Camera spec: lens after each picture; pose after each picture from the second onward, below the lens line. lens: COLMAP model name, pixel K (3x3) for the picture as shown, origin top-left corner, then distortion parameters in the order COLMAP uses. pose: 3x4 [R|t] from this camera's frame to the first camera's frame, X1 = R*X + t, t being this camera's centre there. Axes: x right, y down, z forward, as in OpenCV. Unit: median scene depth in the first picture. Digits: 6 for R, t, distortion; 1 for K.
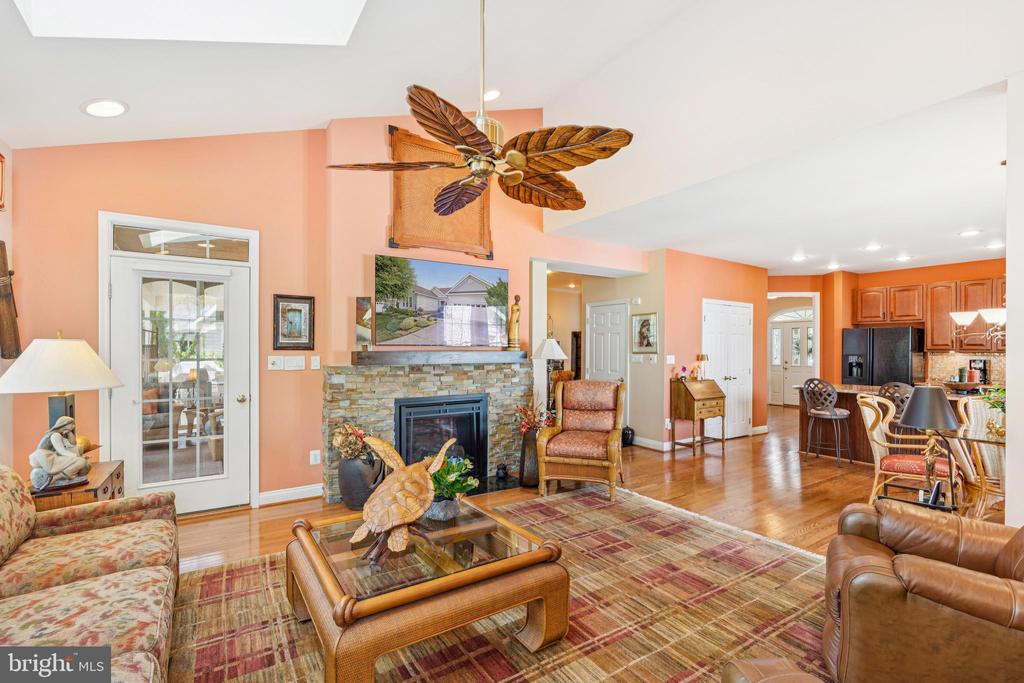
lens RADIAL K [[452.2, 0, 515.0], [0, 452.2, 346.2], [0, 0, 1]] dist [0.002484, 0.000322]
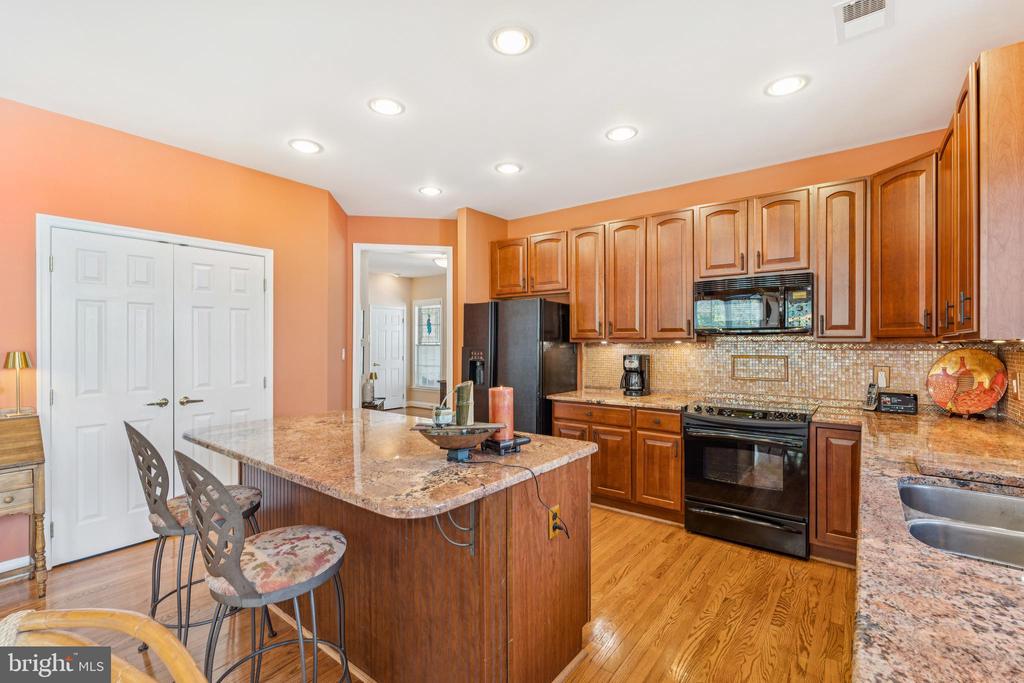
lens RADIAL K [[452.2, 0, 515.0], [0, 452.2, 346.2], [0, 0, 1]] dist [0.002484, 0.000322]
pose [[0.955205, -0.005504, 0.295893, 0.641236], [0.003218, 0.999961, 0.008212, 0.011927], [-0.295927, -0.006891, 0.955186, 0.436876]]
